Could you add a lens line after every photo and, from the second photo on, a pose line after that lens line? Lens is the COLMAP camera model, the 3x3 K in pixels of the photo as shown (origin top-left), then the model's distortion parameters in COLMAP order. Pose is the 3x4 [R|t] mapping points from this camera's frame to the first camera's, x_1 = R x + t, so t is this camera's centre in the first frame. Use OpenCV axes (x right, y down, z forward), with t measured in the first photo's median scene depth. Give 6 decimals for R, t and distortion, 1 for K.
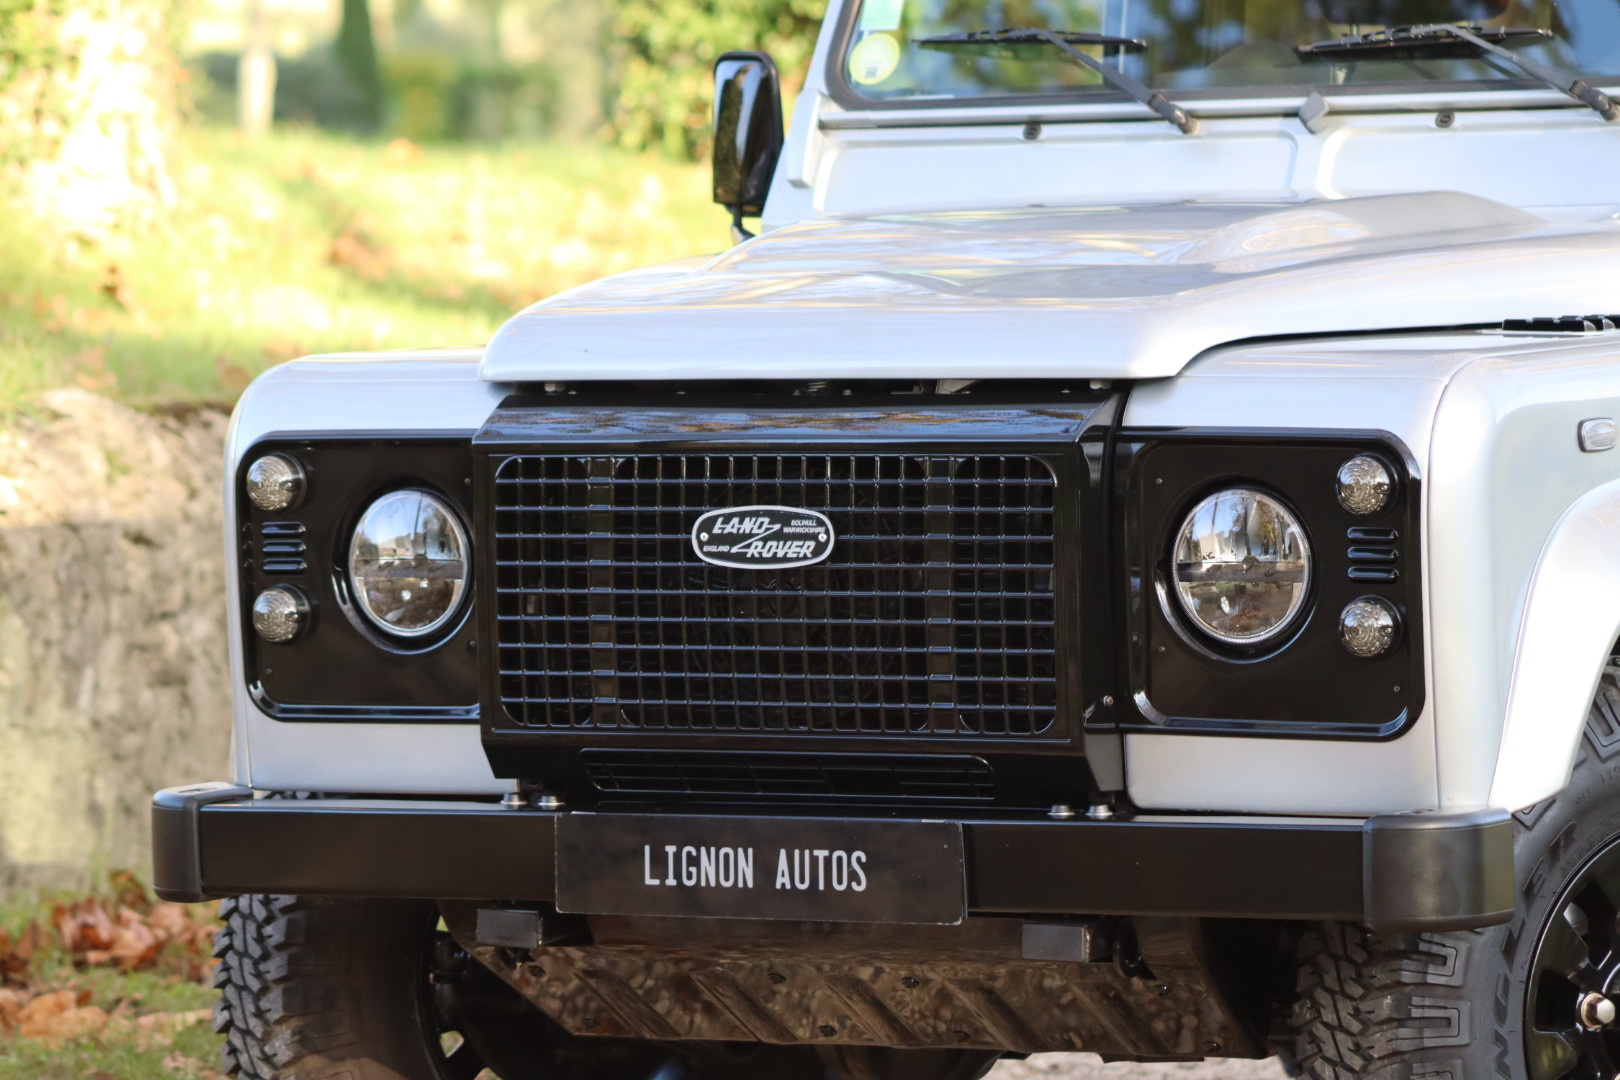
lens RADIAL K [[9181.5, 0, 810.0], [0, 9181.5, 540.0], [0, 0, 1]] dist [0.605015, 7.472565]
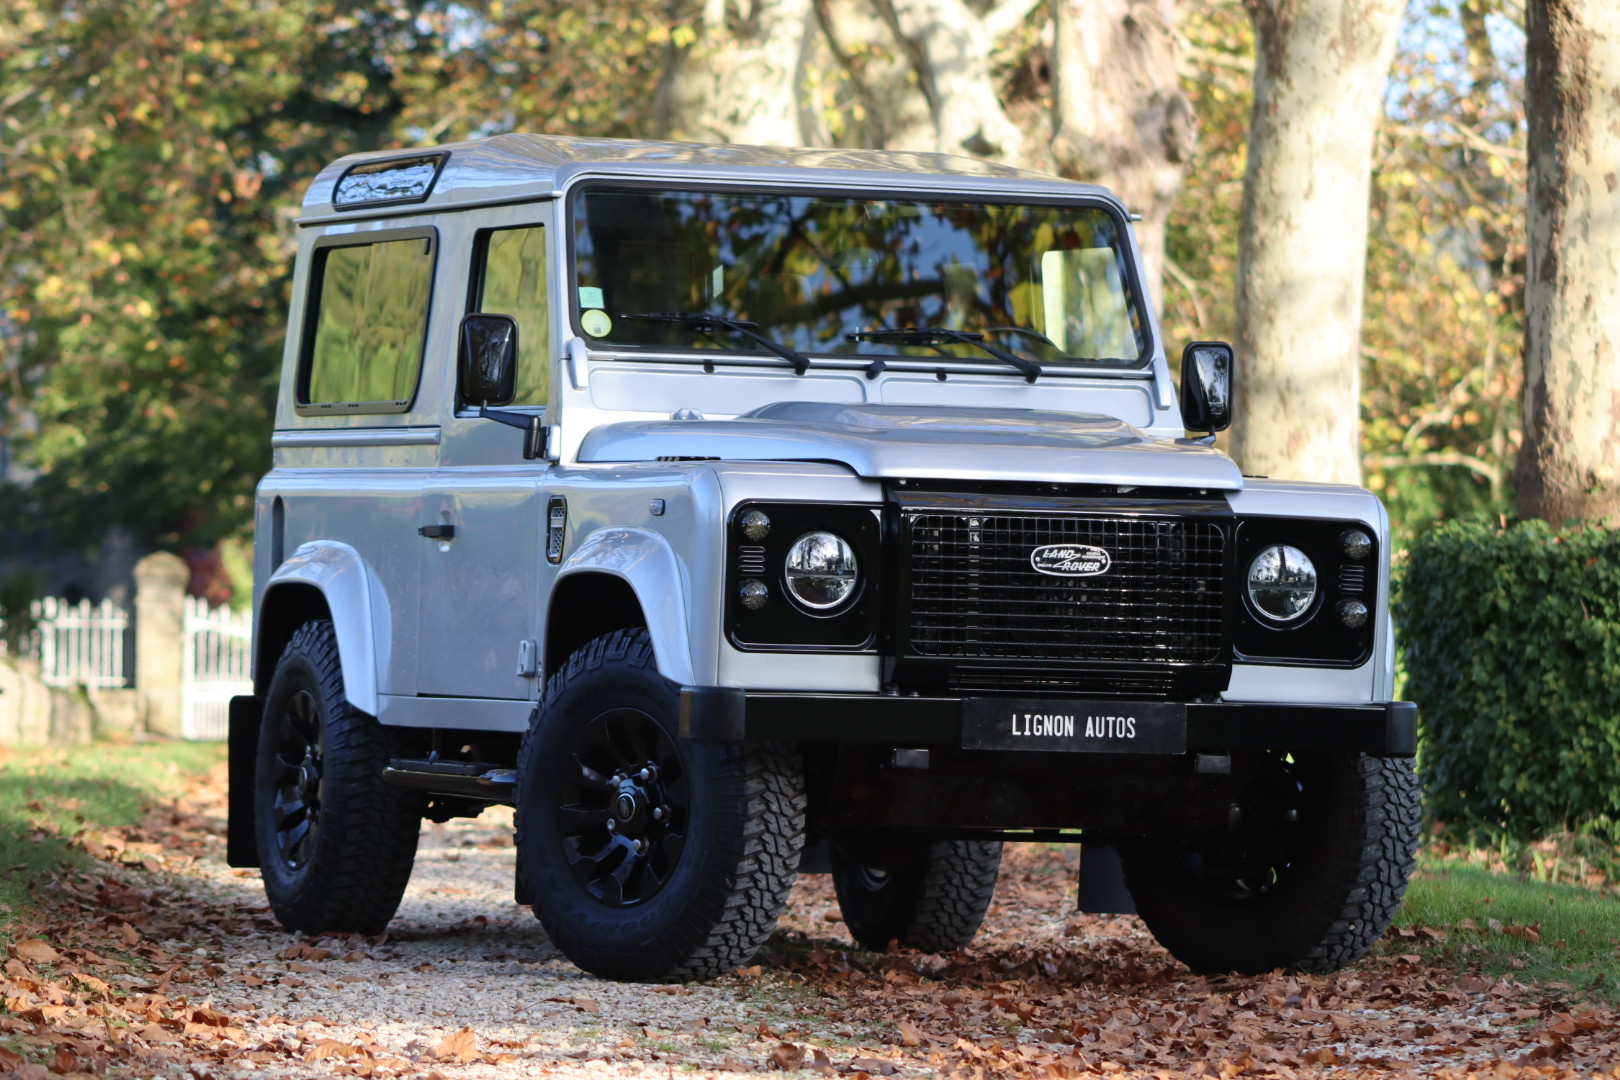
lens RADIAL K [[8960.8, 0, 810.0], [0, 8960.8, 540.0], [0, 0, 1]] dist [0.360844, 24.343702]
pose [[0.626501, 0.051025, 0.777749, -1.543529], [-0.004611, 0.998080, -0.061766, 0.114946], [-0.779407, 0.035110, 0.625533, -0.167621]]
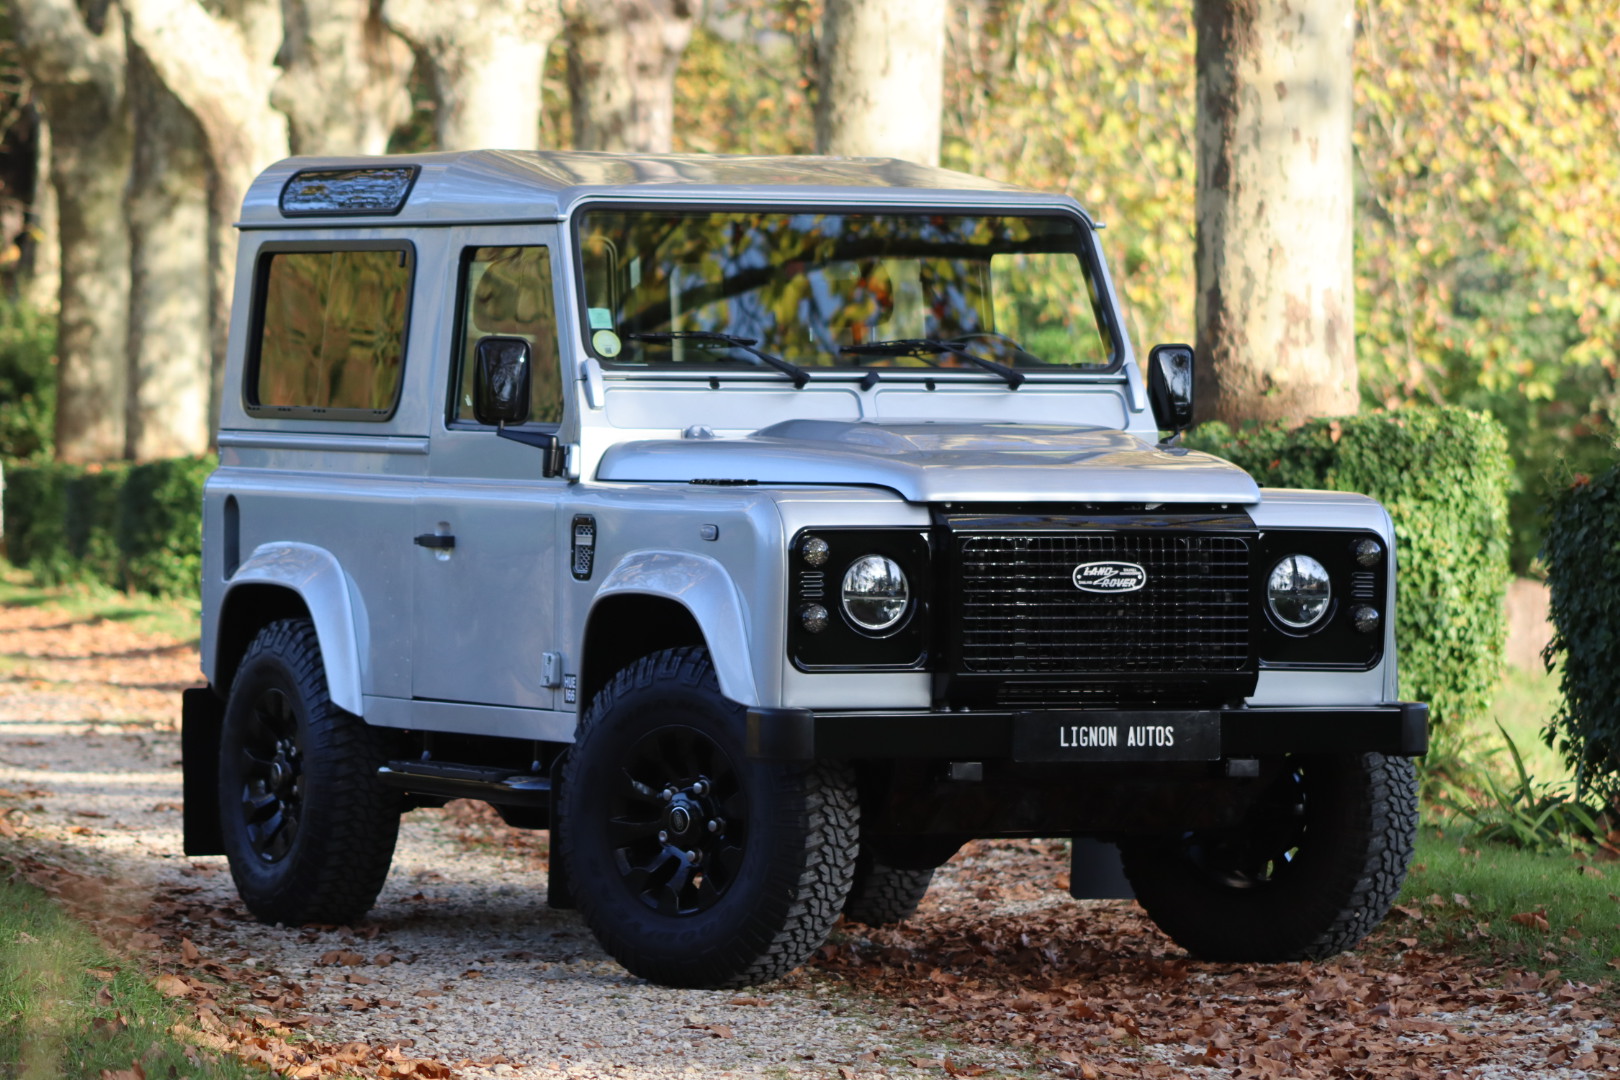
lens RADIAL K [[9181.5, 0, 810.0], [0, 9181.5, 540.0], [0, 0, 1]] dist [0.605015, 7.472565]
pose [[0.550315, 0.017053, 0.834783, -1.767367], [0.017882, 0.999321, -0.032203, 0.056718], [-0.834765, 0.032650, 0.549637, -0.082246]]
